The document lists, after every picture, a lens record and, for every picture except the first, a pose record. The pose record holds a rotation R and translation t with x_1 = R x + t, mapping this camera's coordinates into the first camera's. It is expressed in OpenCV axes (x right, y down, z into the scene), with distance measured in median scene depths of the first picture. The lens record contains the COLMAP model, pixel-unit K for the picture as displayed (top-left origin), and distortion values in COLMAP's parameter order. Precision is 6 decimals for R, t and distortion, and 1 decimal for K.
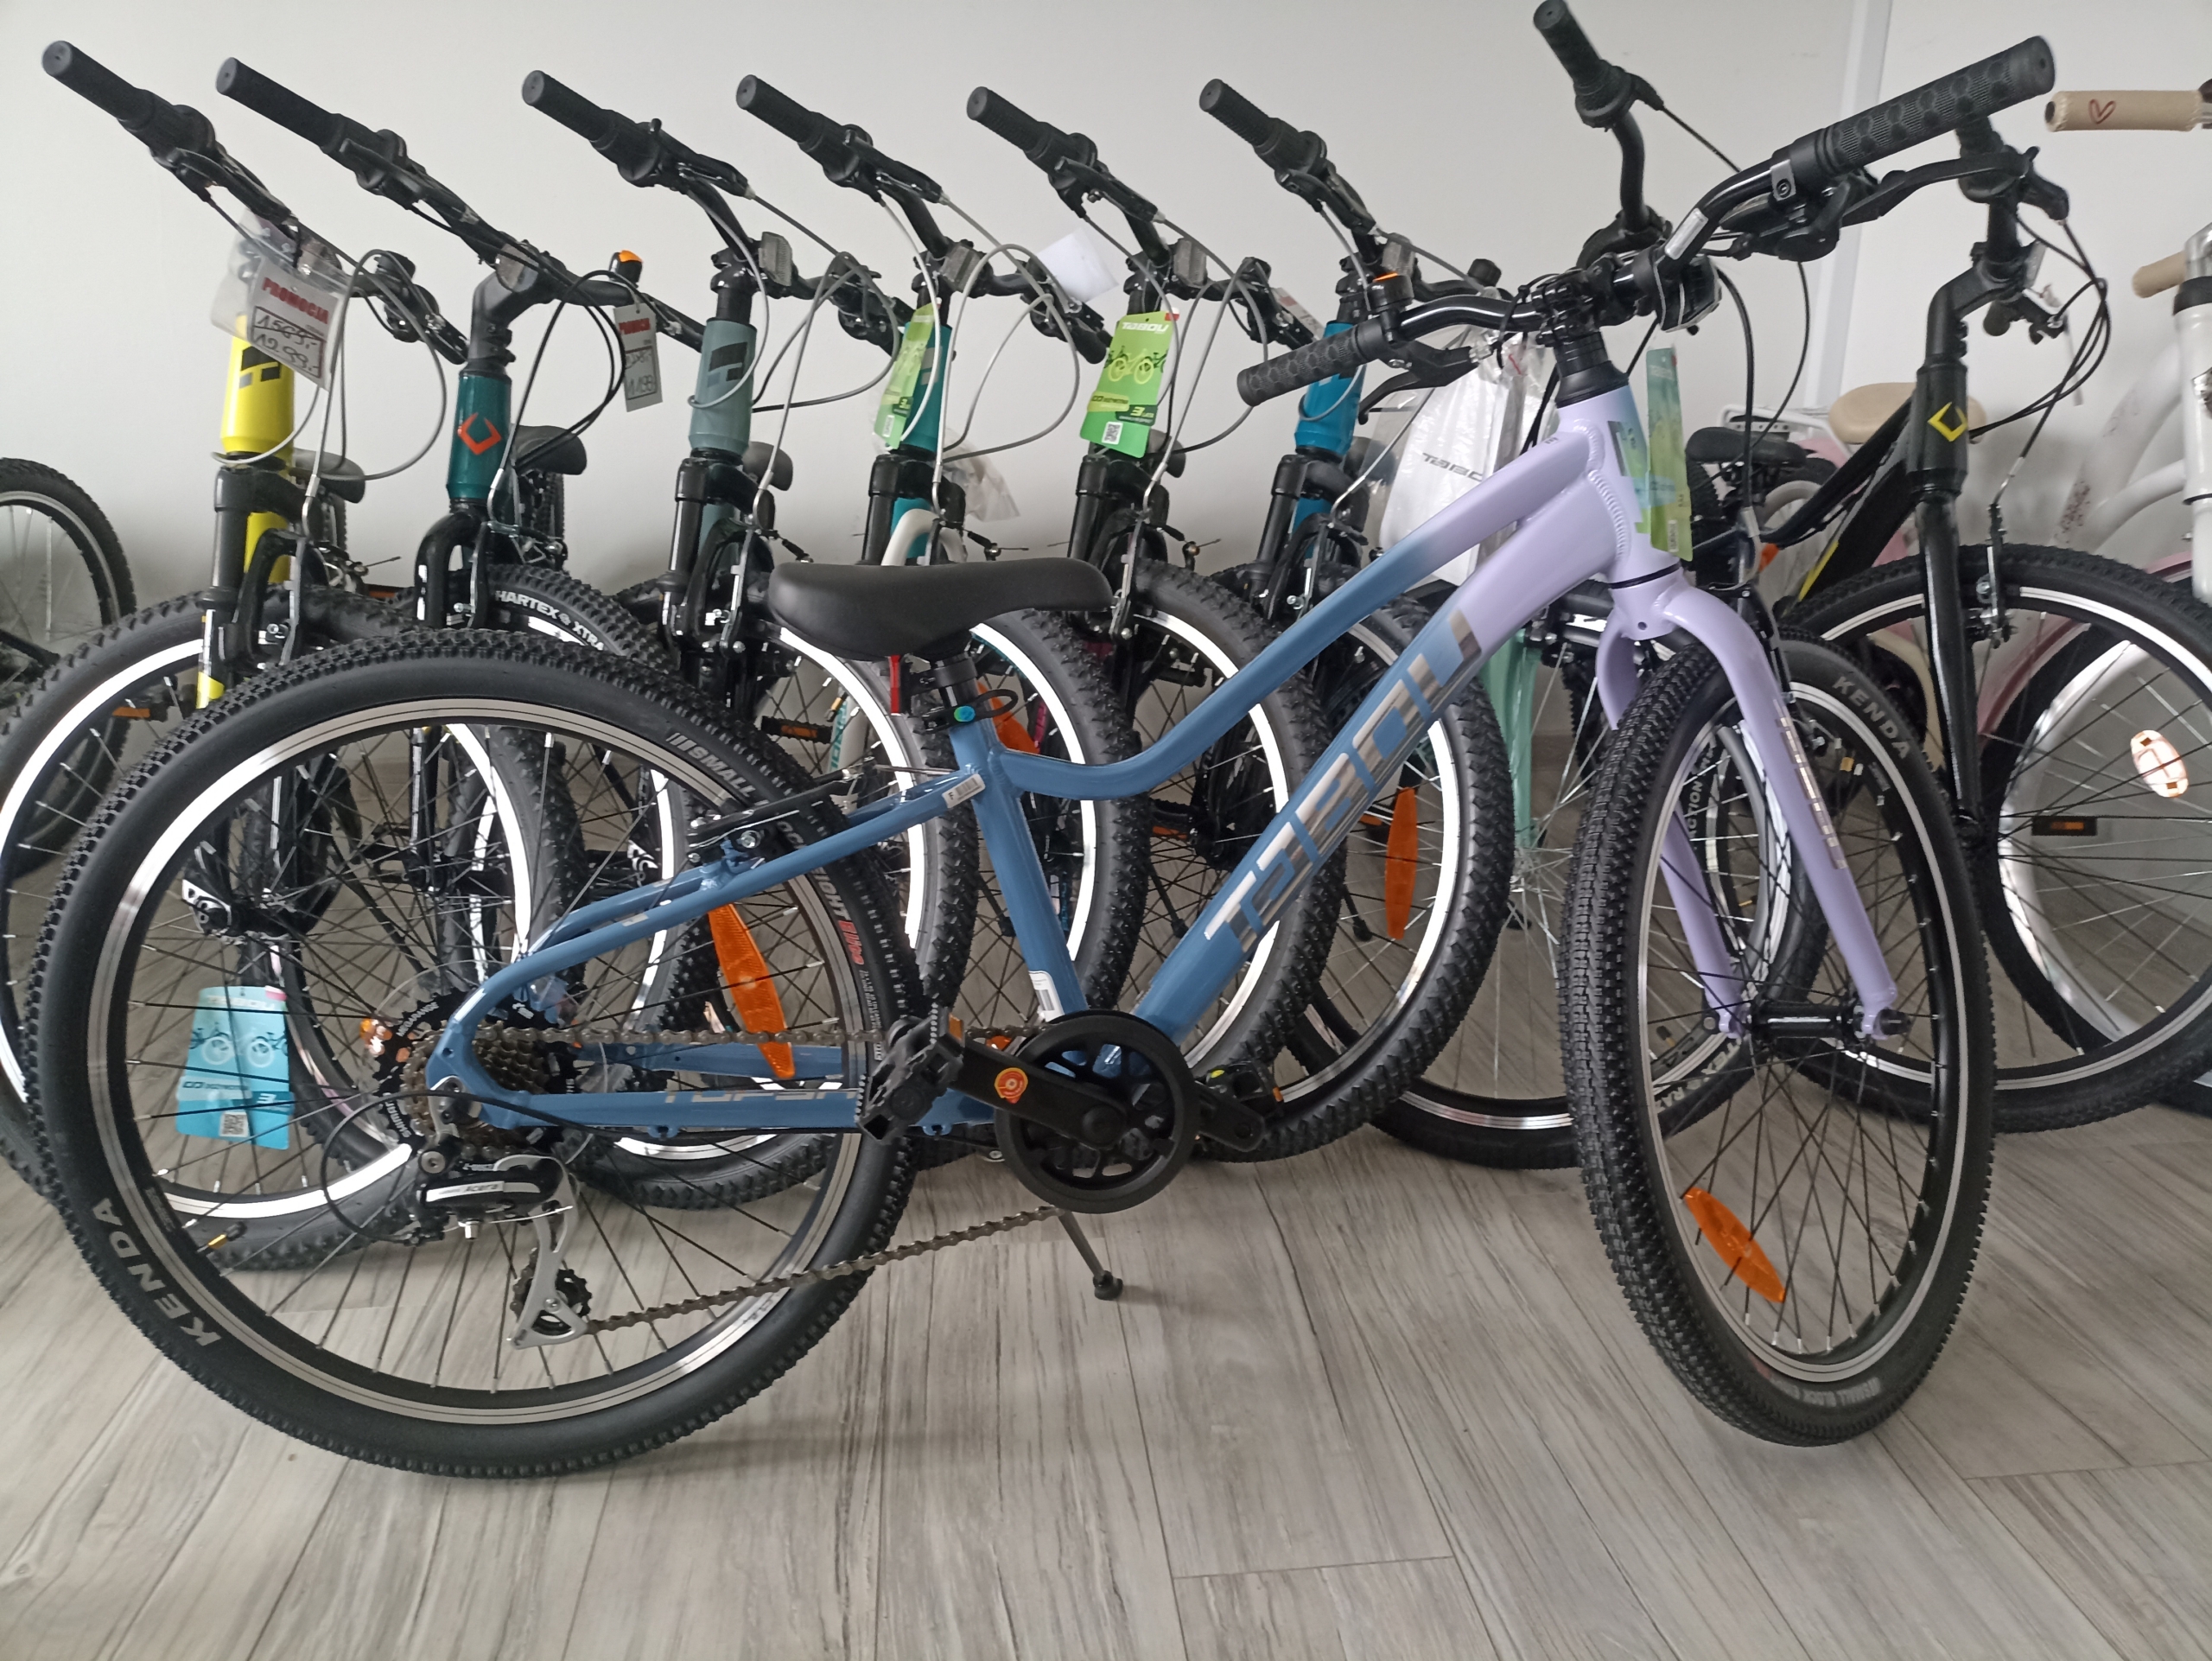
lens RADIAL K [[1633.9, 0, 1108.9], [0, 1633.9, 824.5], [0, 0, 1]] dist [0.019736, -0.009829]
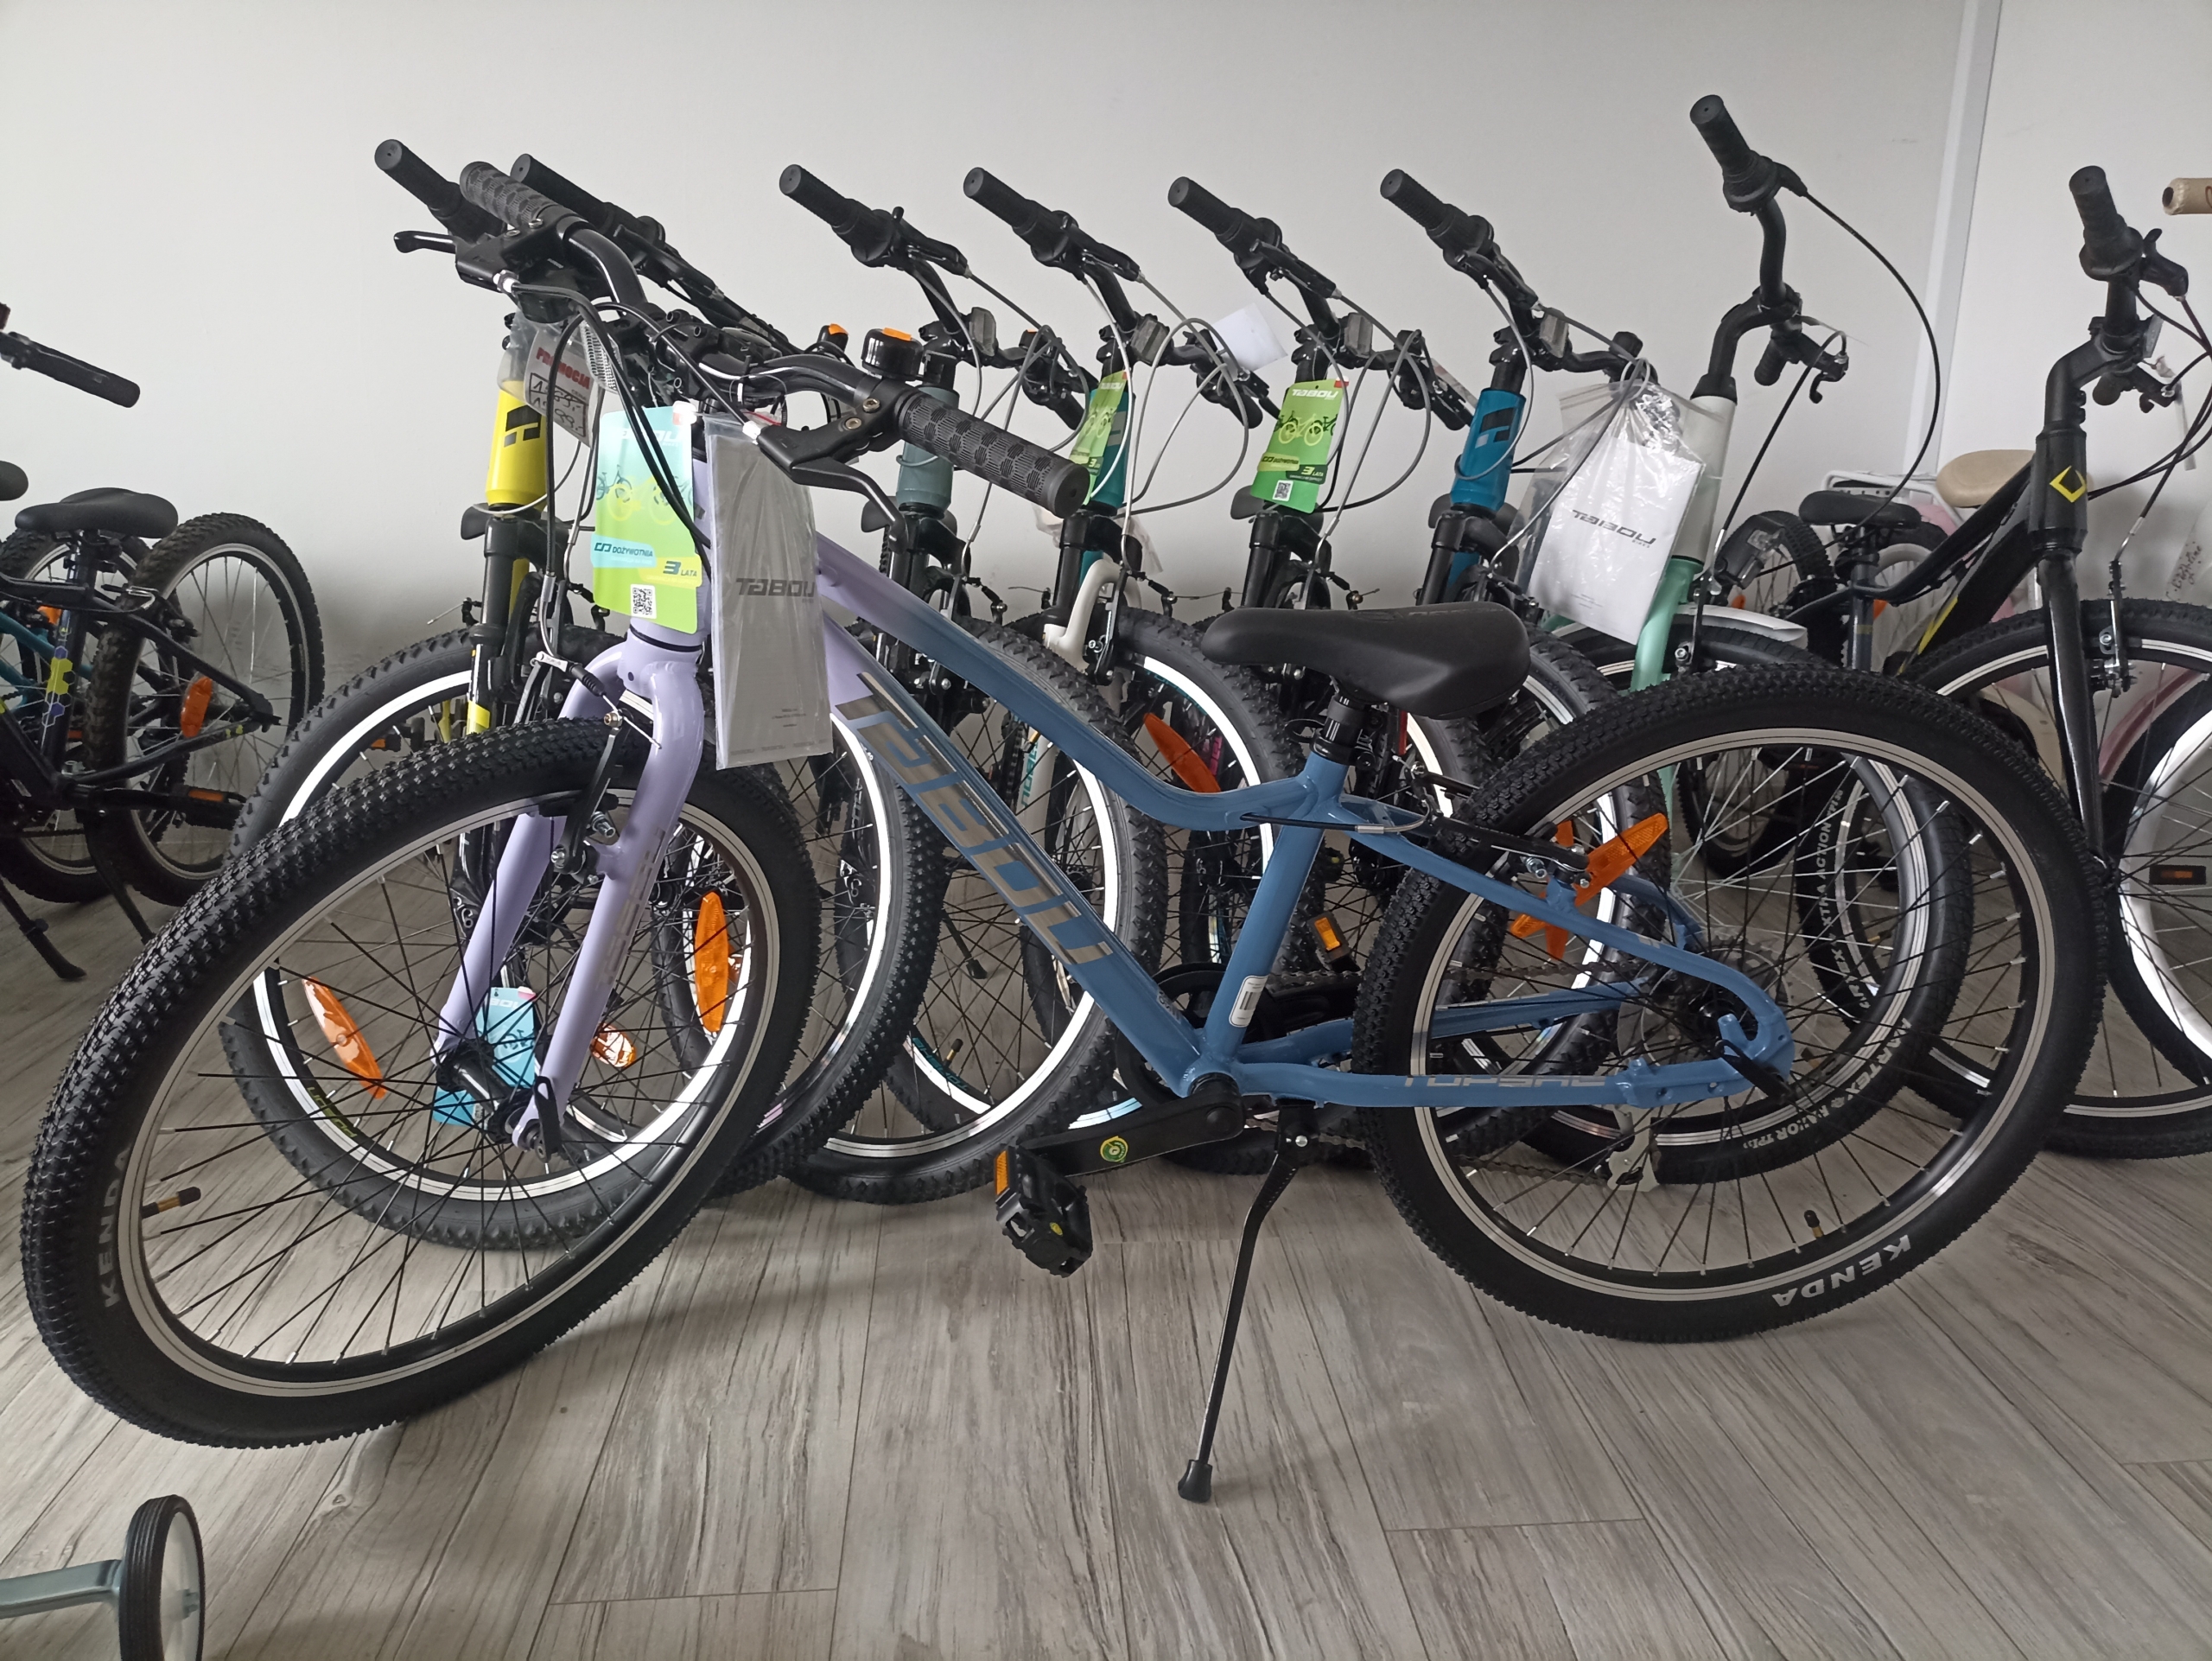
lens RADIAL K [[1629.3, 0, 1112.4], [0, 1629.3, 826.0], [0, 0, 1]] dist [0.026744, -0.016554]
pose [[0.999535, 0.010723, -0.028556, -0.081425], [-0.011839, 0.999160, -0.039230, 0.026880], [0.028111, 0.039549, 0.998822, -0.074755]]
